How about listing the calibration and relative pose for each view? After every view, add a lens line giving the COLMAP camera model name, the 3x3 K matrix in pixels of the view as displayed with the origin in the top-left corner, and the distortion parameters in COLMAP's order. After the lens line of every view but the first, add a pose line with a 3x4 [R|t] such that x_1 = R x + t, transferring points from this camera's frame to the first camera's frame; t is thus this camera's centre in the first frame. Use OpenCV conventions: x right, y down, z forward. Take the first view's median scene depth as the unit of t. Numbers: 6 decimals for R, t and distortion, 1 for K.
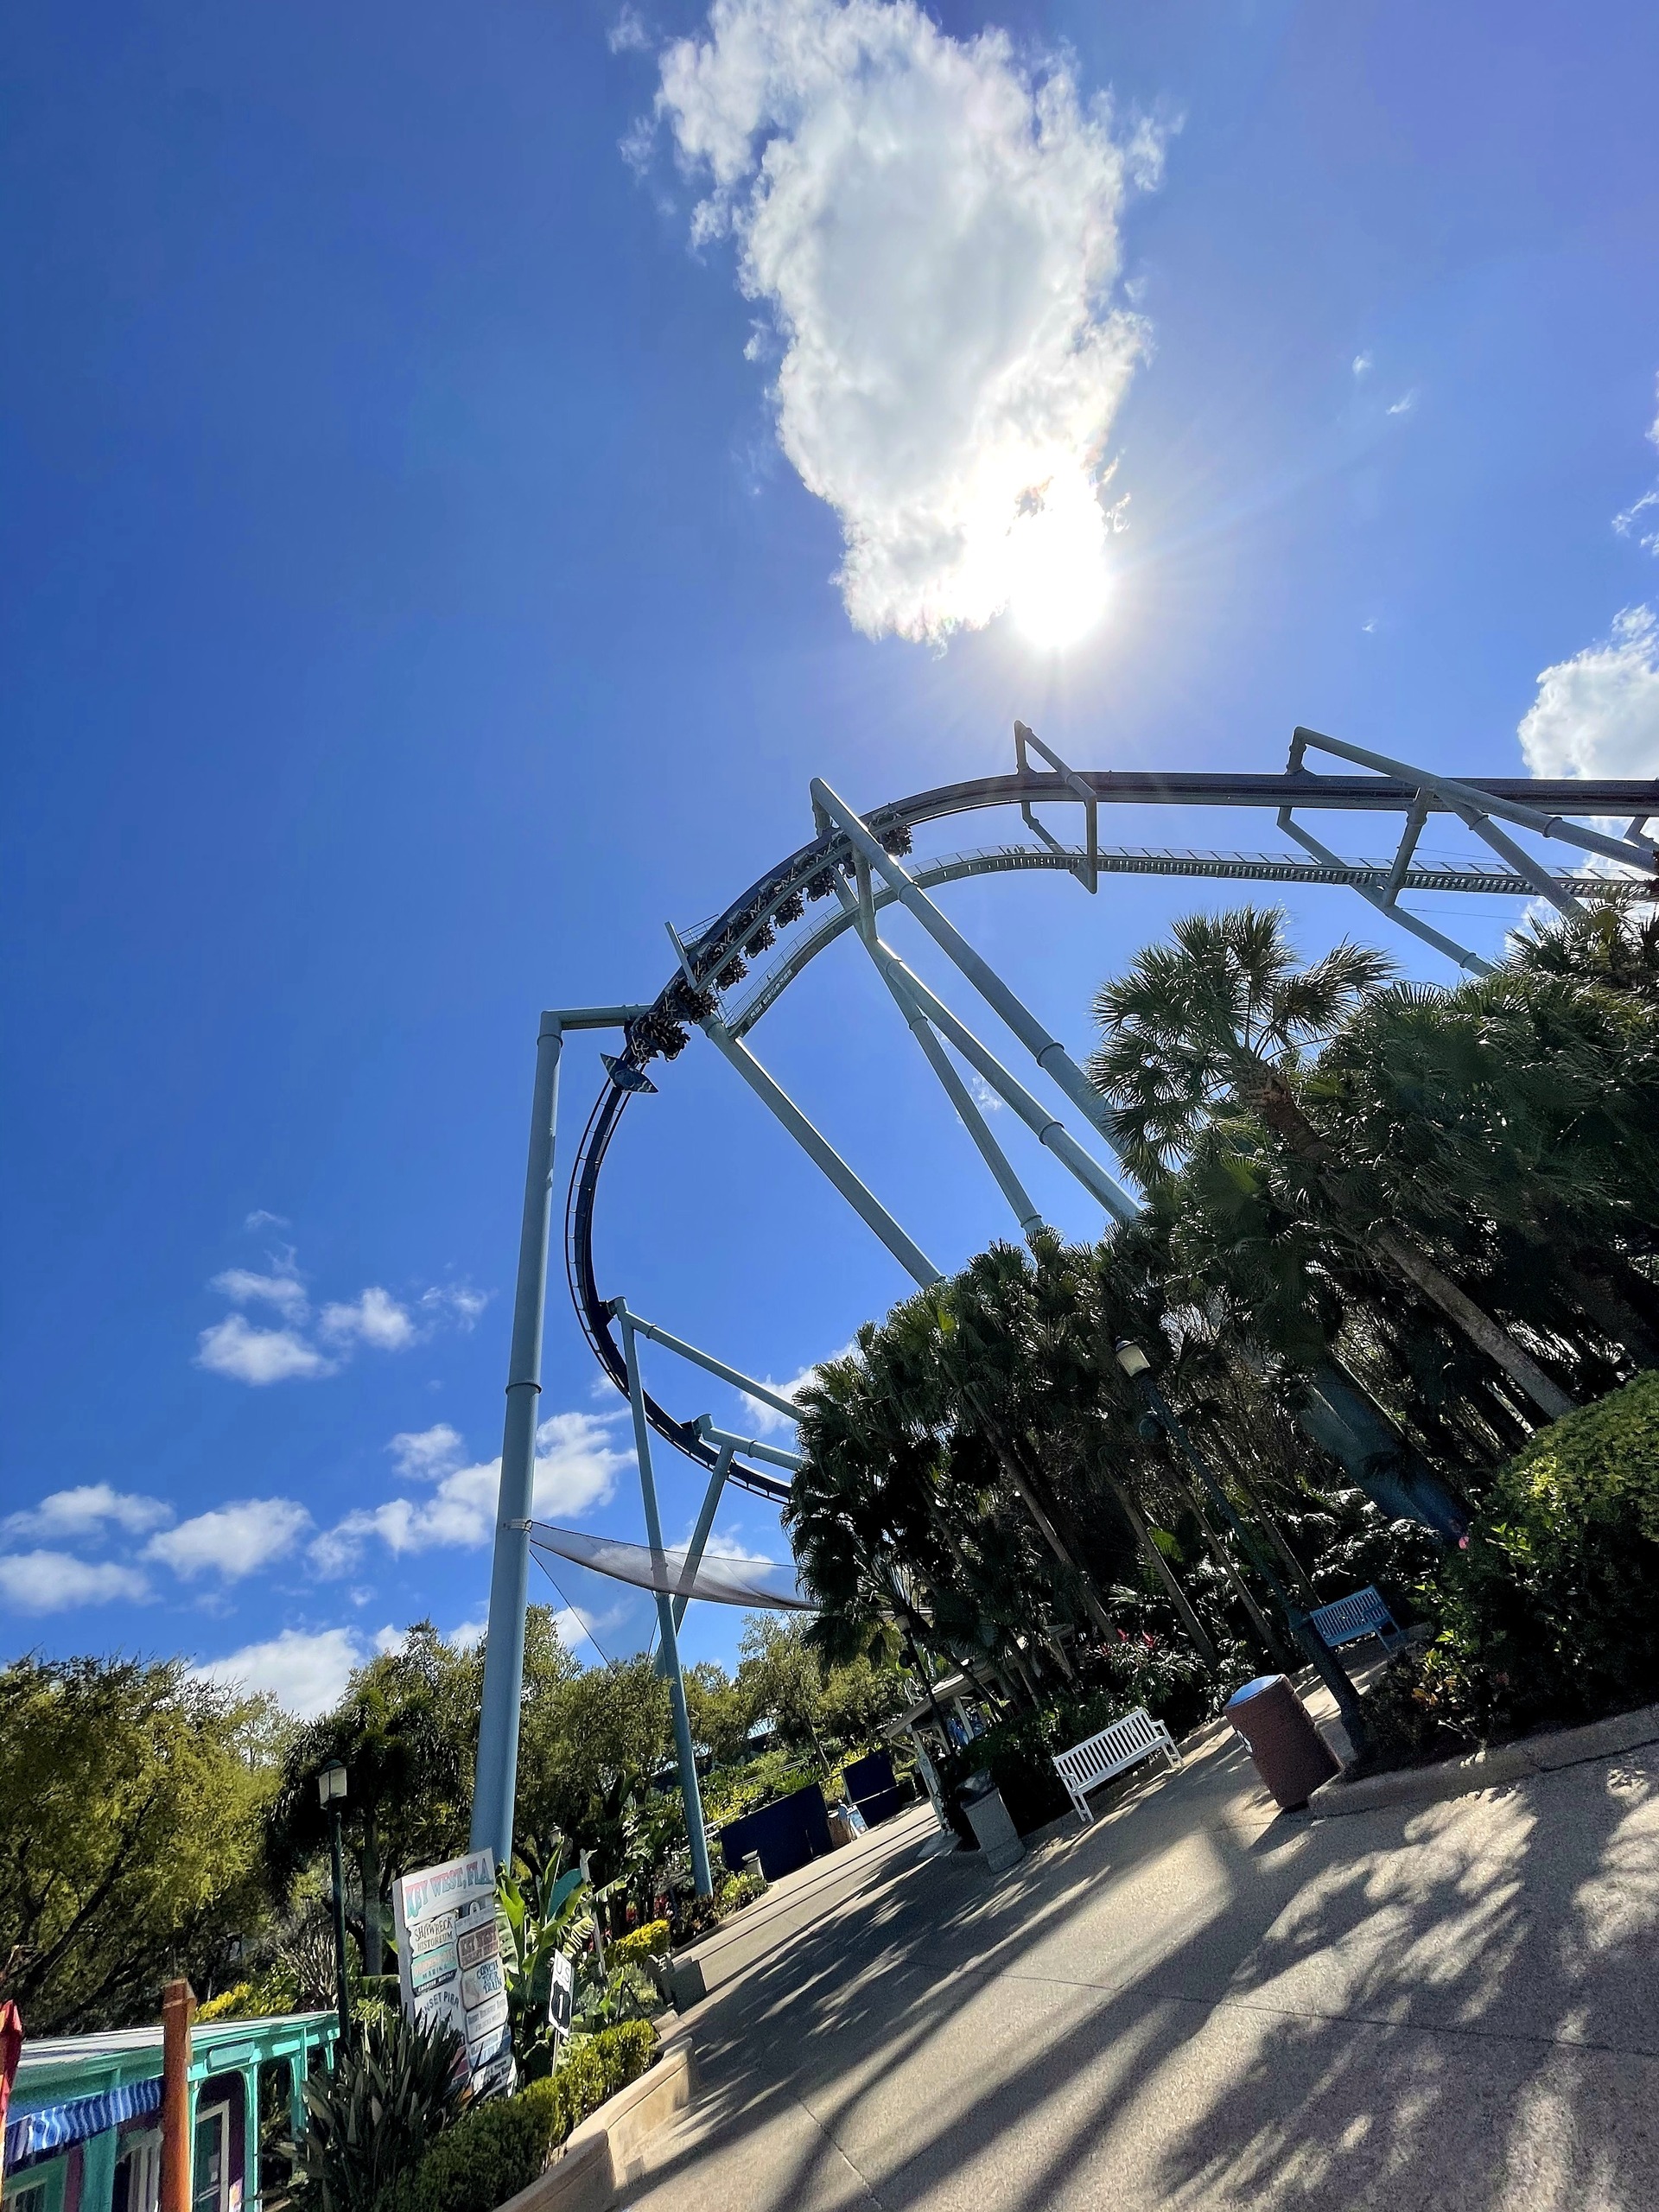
lens RADIAL K [[912.6, 0, 829.5], [0, 912.6, 1106.0], [0, 0, 1]] dist [0.020283, -0.005539]
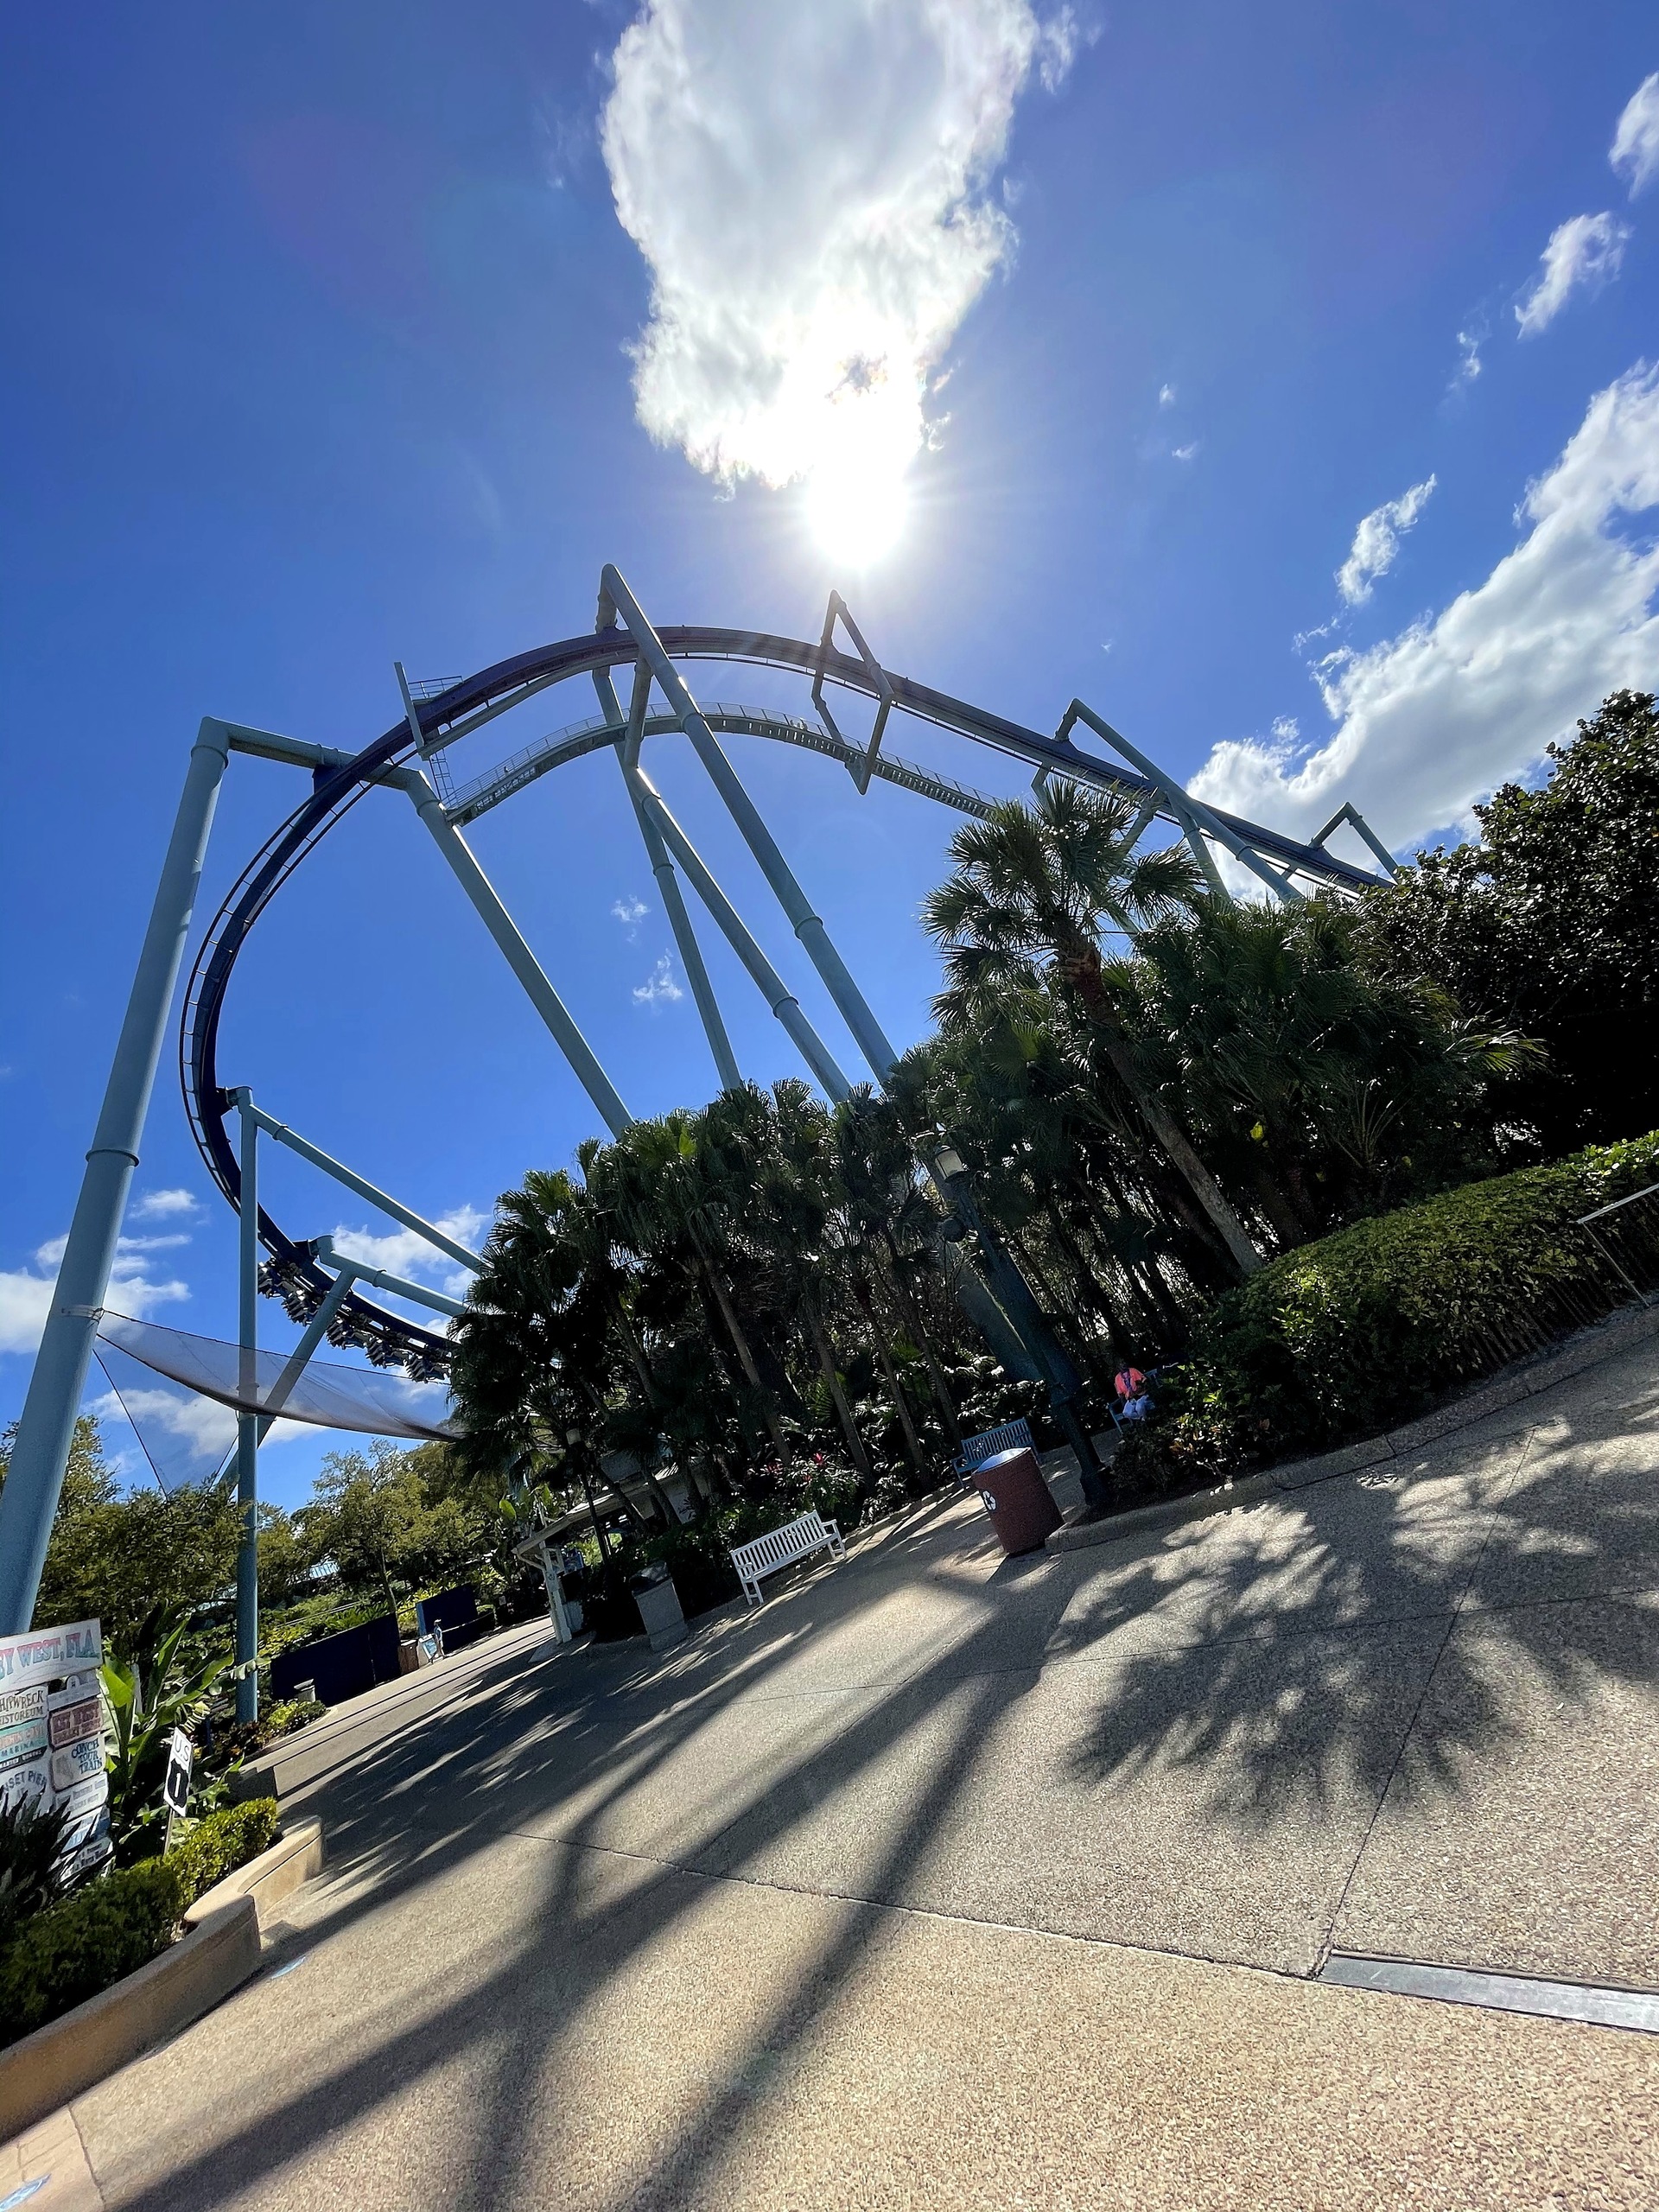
lens RADIAL K [[923.1, 0, 860.3], [0, 923.1, 1086.3], [0, 0, 1]] dist [0.000160, 0.005585]
pose [[0.909026, 0.199197, 0.366050, -0.111477], [-0.236364, 0.969860, 0.059193, 0.105312], [-0.343226, -0.140329, 0.928711, 0.057198]]
